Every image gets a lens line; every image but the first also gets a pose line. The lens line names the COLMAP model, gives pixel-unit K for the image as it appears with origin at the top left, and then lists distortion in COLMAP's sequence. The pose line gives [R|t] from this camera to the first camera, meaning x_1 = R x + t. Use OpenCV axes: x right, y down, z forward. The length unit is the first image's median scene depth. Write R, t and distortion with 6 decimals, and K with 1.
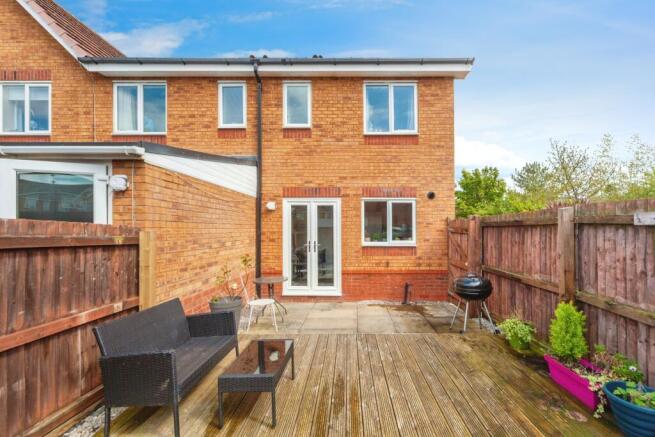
lens RADIAL K [[302.4, 0, 333.3], [0, 302.4, 230.6], [0, 0, 1]] dist [-0.002995, -0.000091]
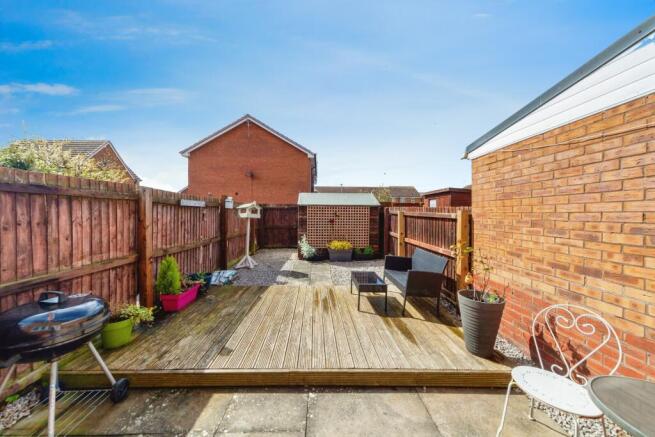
lens RADIAL K [[226.3, 0, 324.9], [0, 226.3, 214.6], [0, 0, 1]] dist [0.001027, 0.000025]
pose [[-0.995414, -0.008607, -0.095268, 0.114343], [-0.009004, 0.999952, 0.003741, 0.020979], [0.095231, 0.004582, -0.995445, 1.742849]]
